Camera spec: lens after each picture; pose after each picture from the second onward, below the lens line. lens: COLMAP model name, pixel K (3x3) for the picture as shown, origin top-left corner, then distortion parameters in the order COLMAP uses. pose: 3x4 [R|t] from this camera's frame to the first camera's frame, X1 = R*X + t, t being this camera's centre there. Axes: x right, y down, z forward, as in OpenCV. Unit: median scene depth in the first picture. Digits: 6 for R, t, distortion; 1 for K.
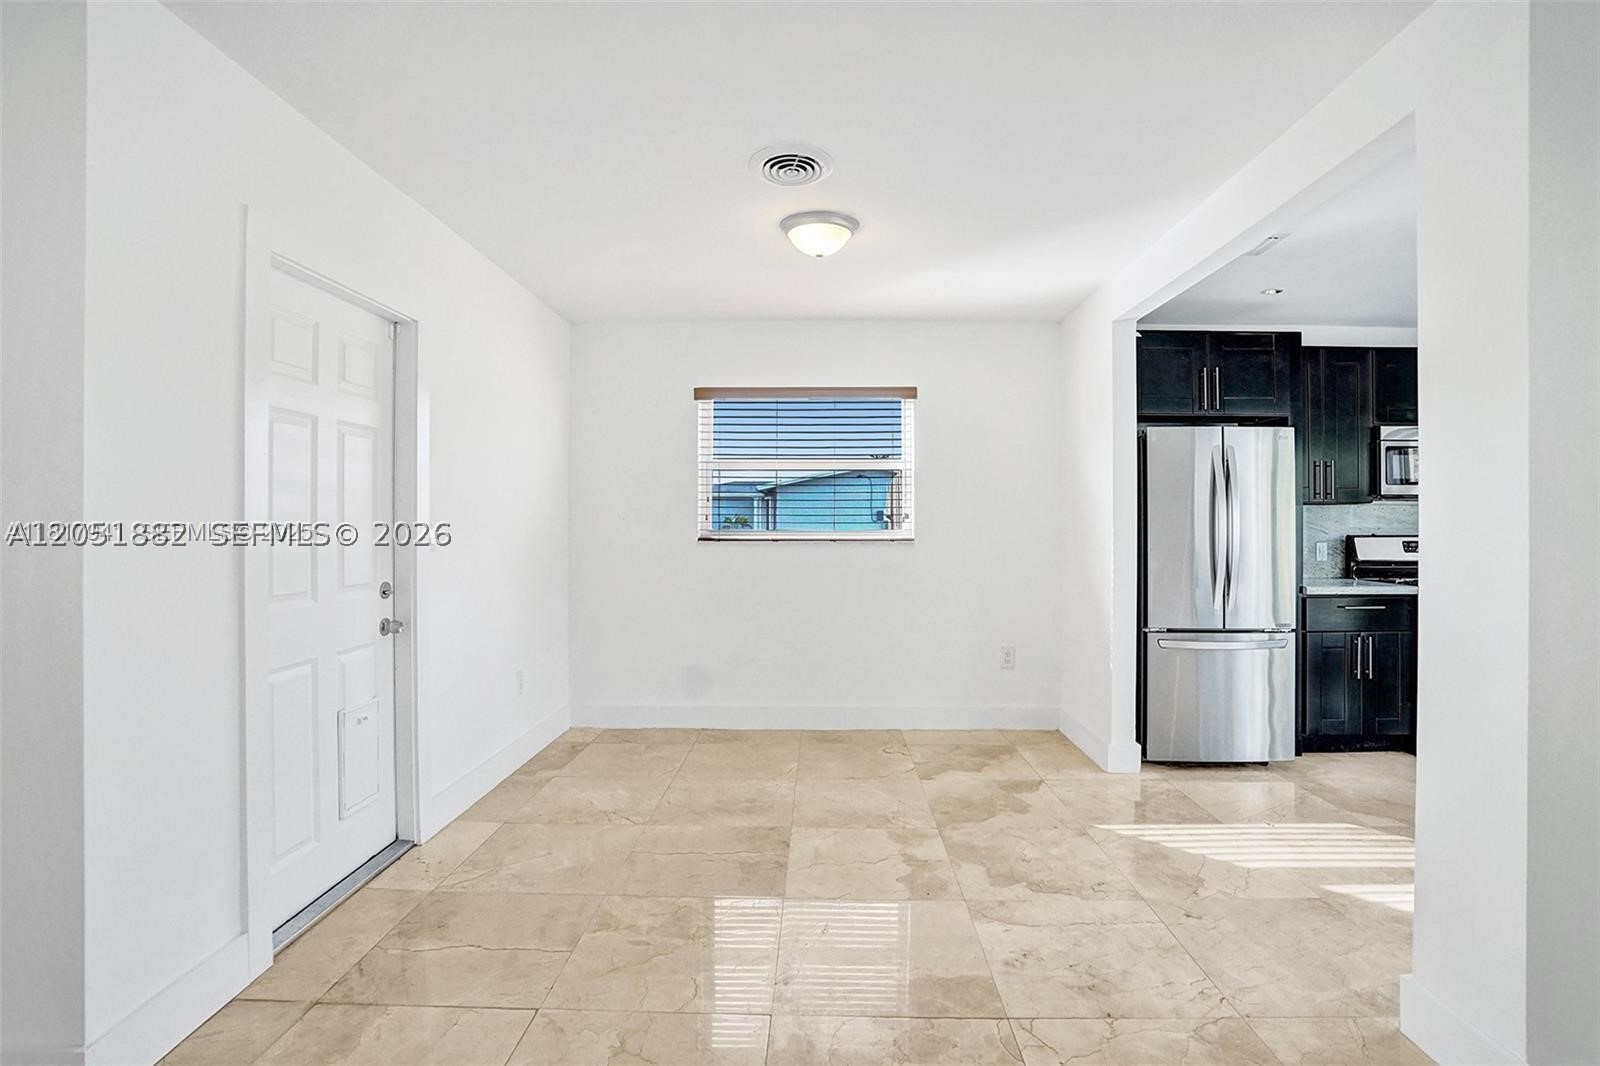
lens RADIAL K [[763.2, 0, 797.8], [0, 763.2, 519.0], [0, 0, 1]] dist [-0.075170, 0.033006]
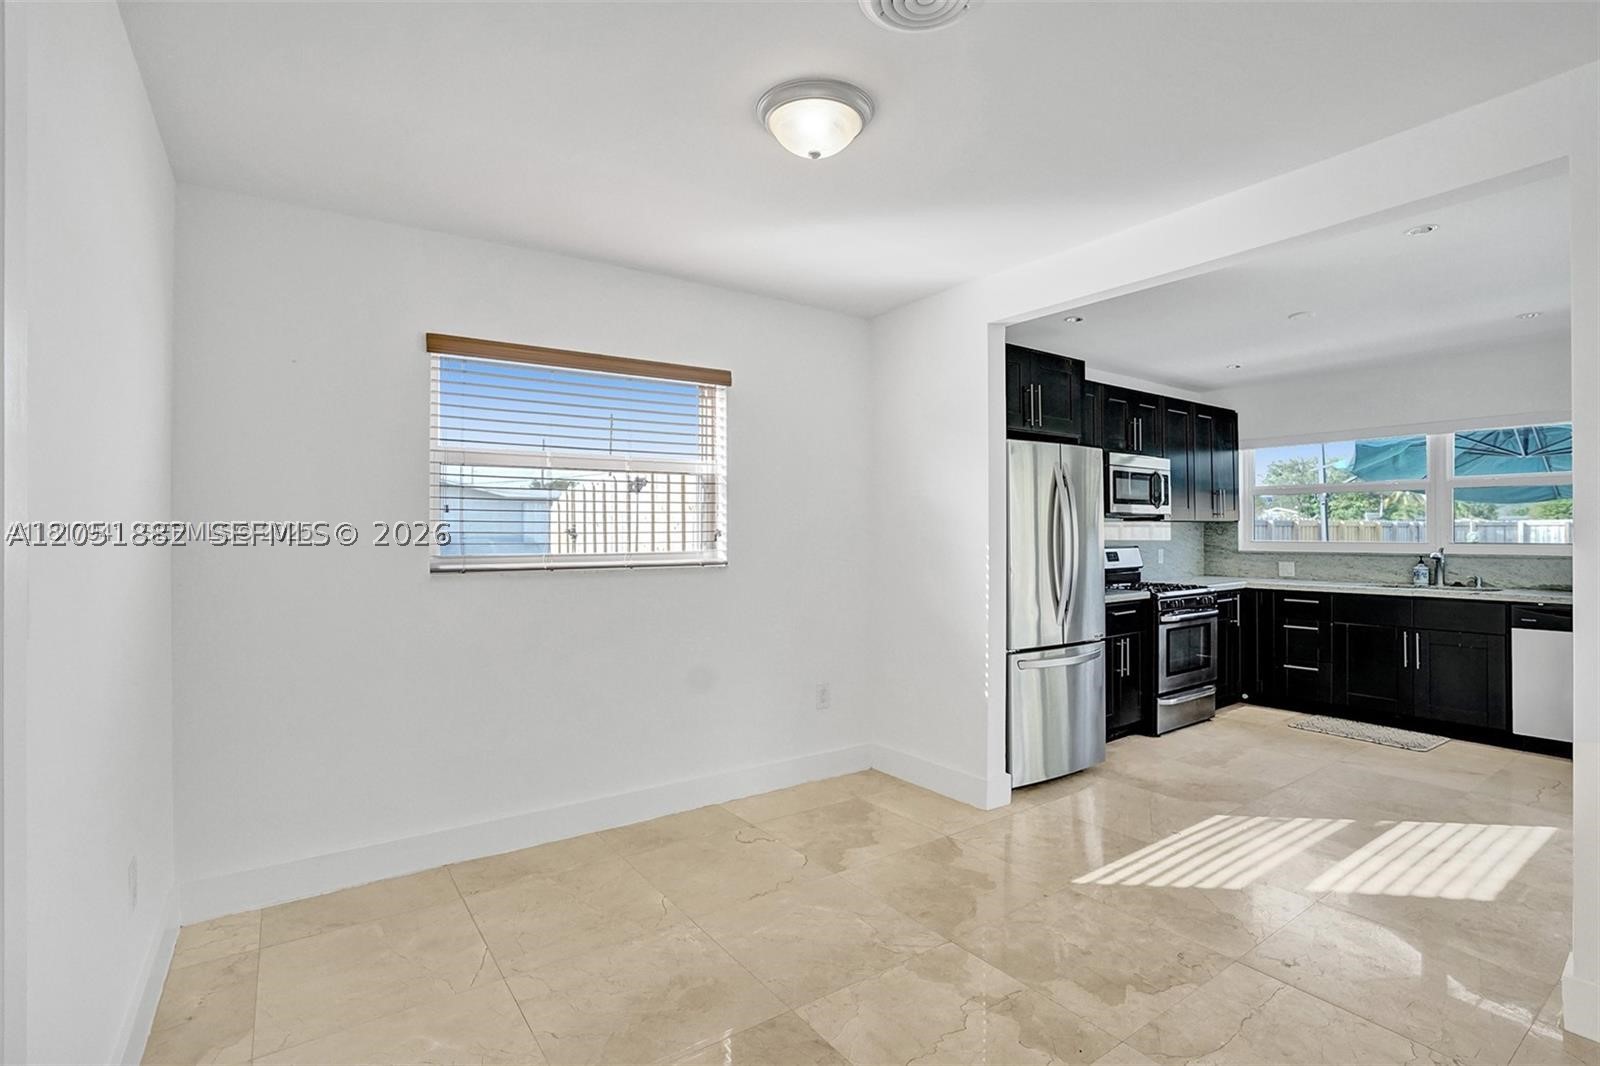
lens RADIAL K [[760.7, 0, 800.0], [0, 760.7, 533.0], [0, 0, 1]] dist [-0.068733, 0.031586]
pose [[0.802072, -0.005927, 0.597199, -0.330343], [0.003449, 0.999980, 0.005293, -0.010184], [-0.597218, -0.002185, 0.802076, 0.402809]]
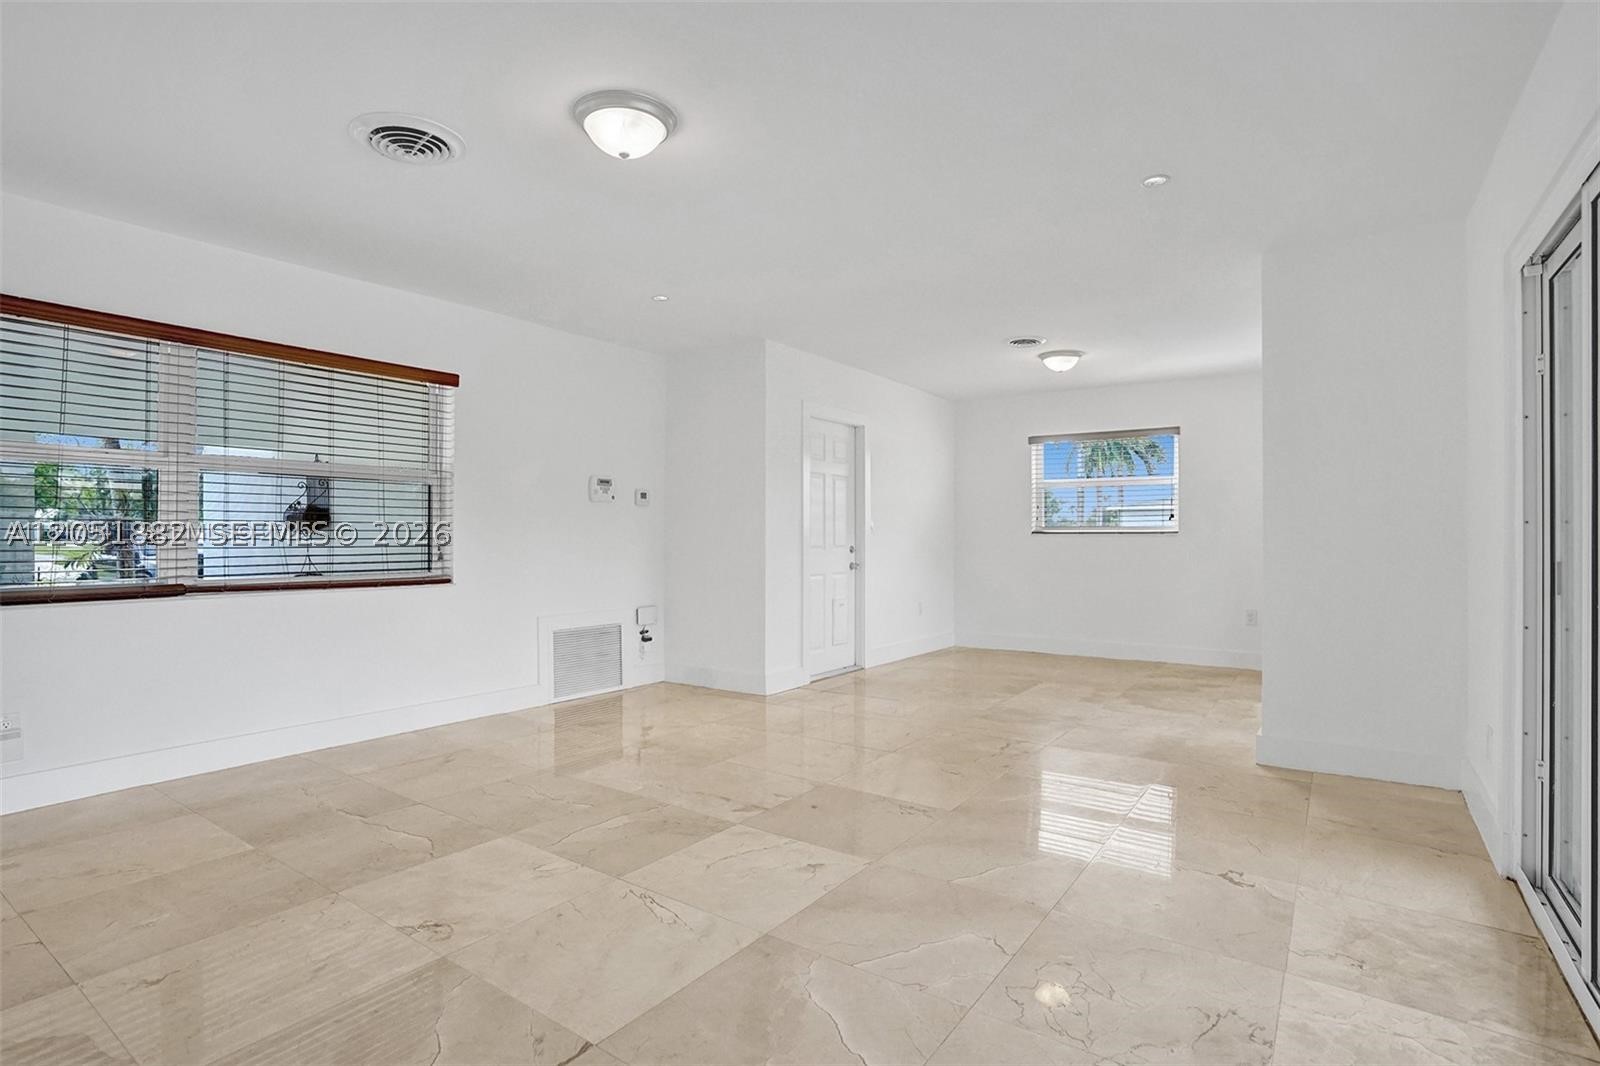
lens RADIAL K [[786.3, 0, 810.3], [0, 786.3, 534.0], [0, 0, 1]] dist [-0.037798, 0.000801]
pose [[0.839838, -0.000811, -0.542836, 0.464834], [-0.000035, 0.999999, -0.001548, 0.041193], [0.542836, 0.001319, 0.839837, -0.779485]]
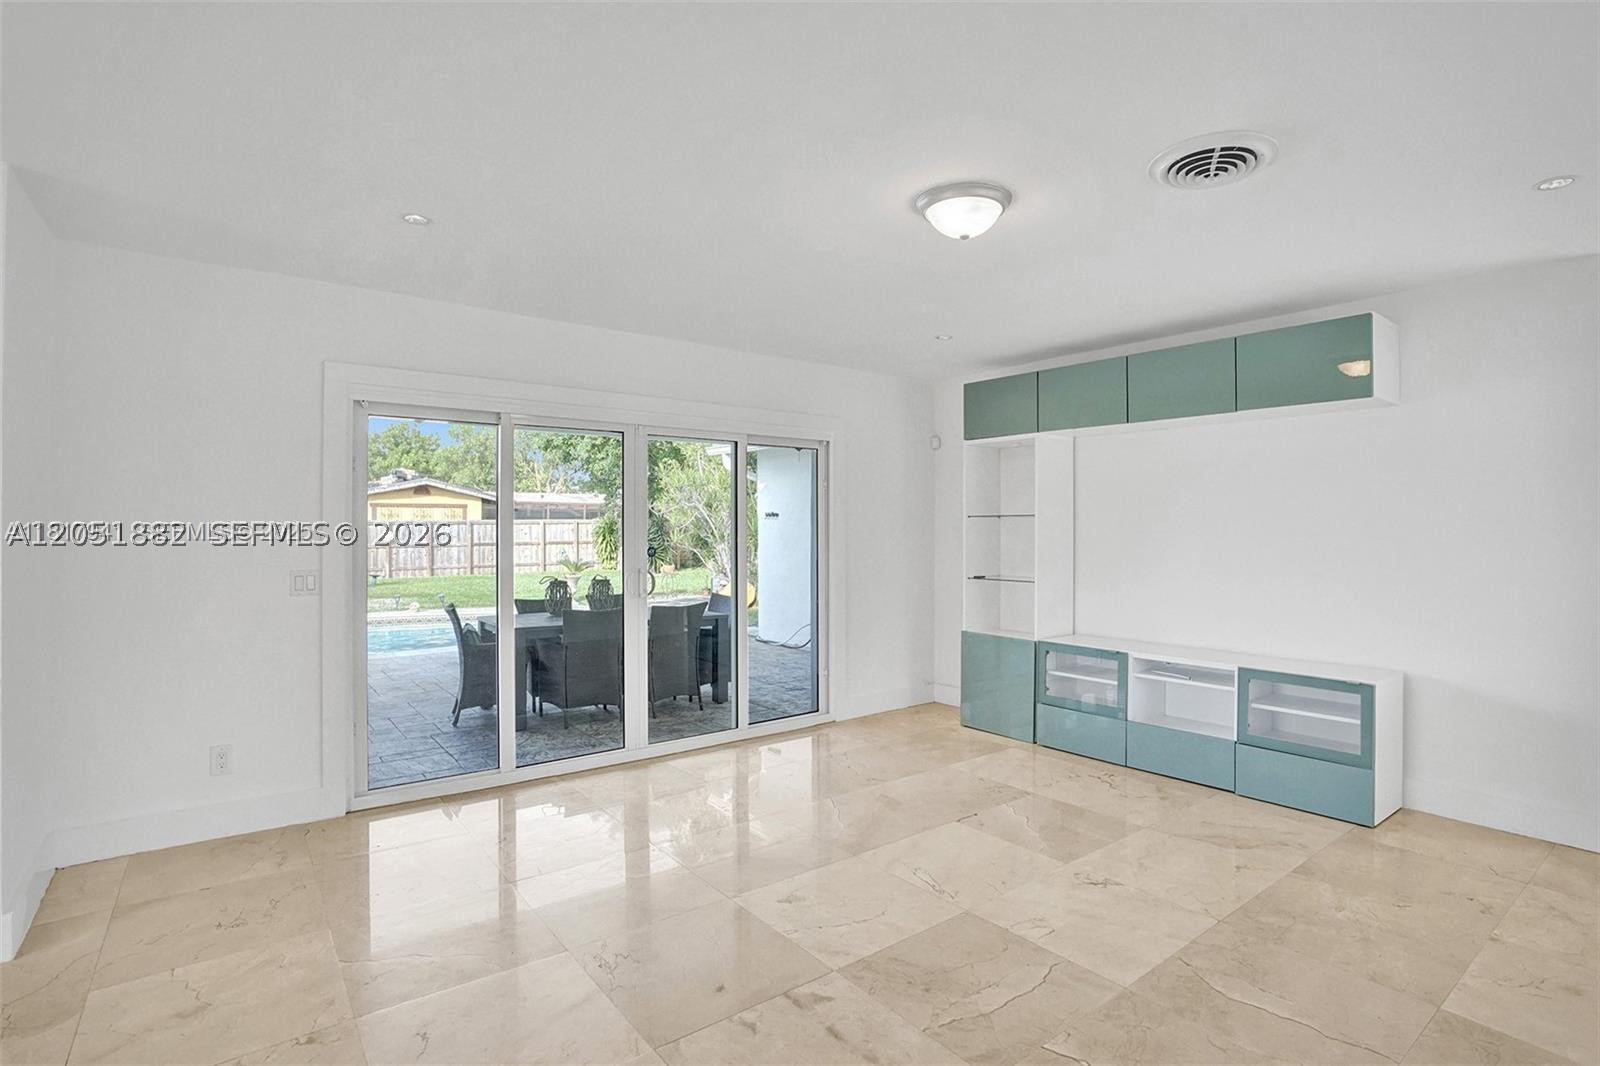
lens RADIAL K [[773.6, 0, 808.8], [0, 773.6, 531.5], [0, 0, 1]] dist [-0.047690, 0.000894]
pose [[-0.633726, -0.005223, 0.773540, -0.512294], [0.000033, 0.999977, 0.006779, -0.025227], [-0.773558, 0.004322, -0.633711, 0.278792]]
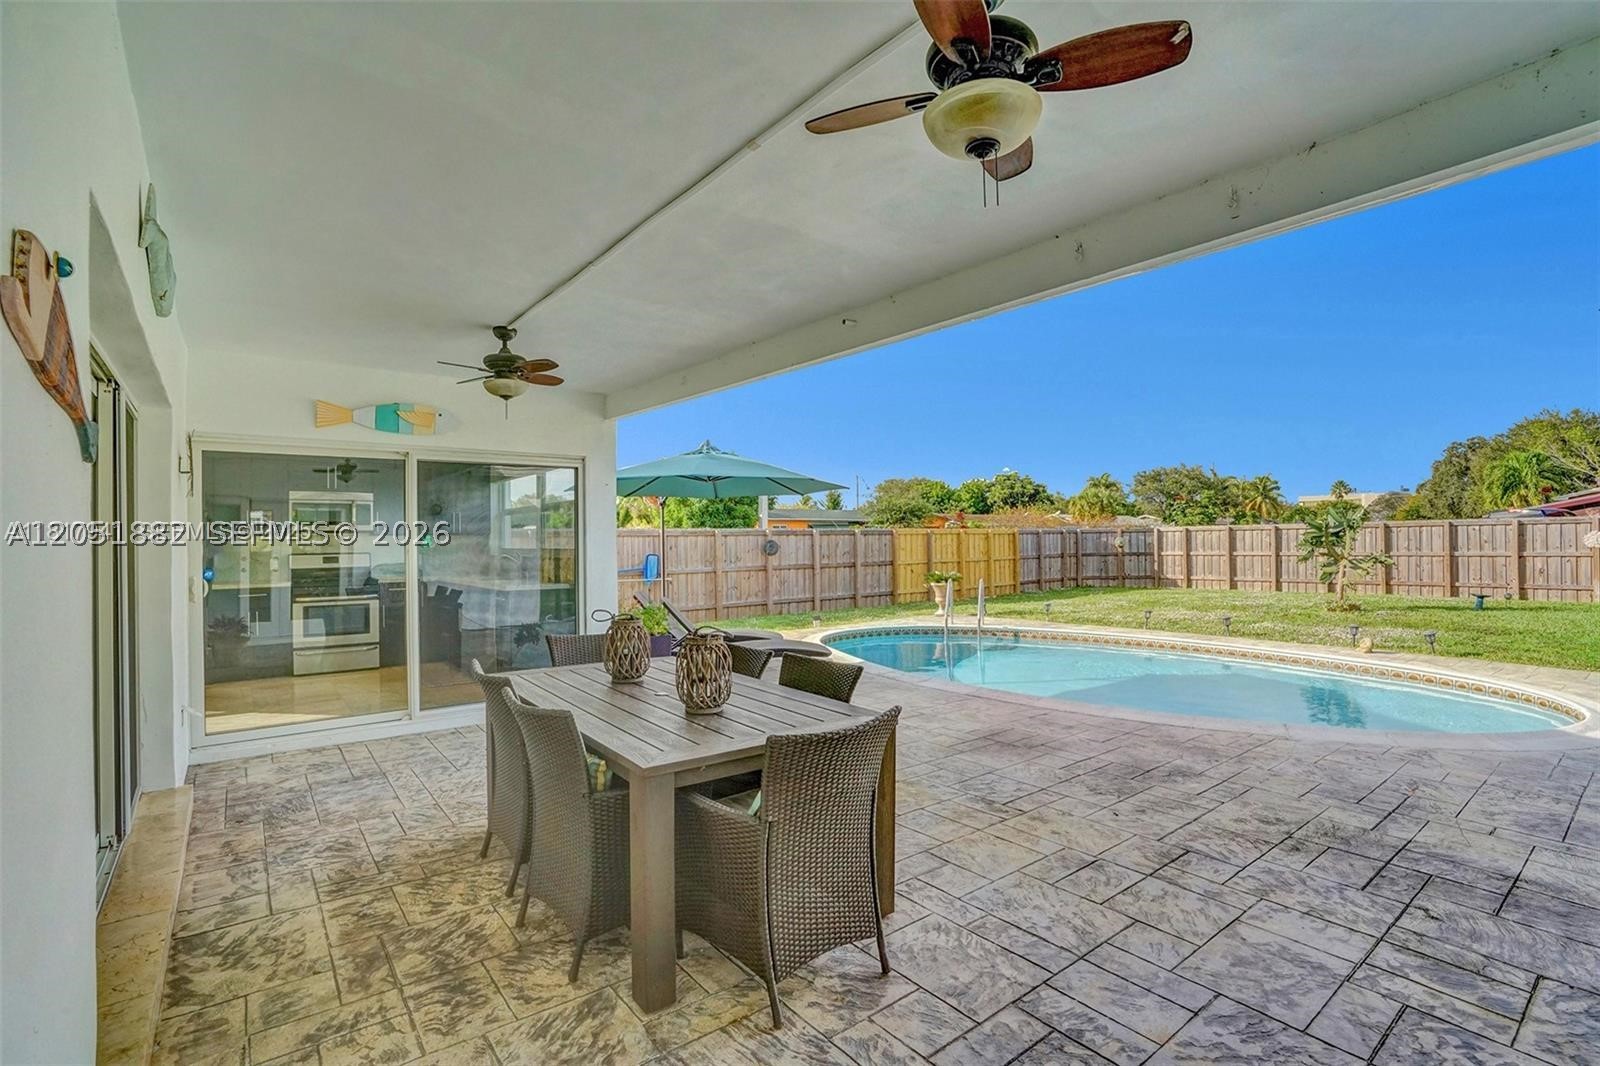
lens RADIAL K [[749.4, 0, 806.5], [0, 749.4, 531.6], [0, 0, 1]] dist [-0.072406, 0.031470]
pose [[0.765394, -0.005314, 0.643540, 0.718777], [0.012523, 0.999900, -0.006638, -0.004011], [-0.643441, 0.013140, 0.765383, -1.263480]]
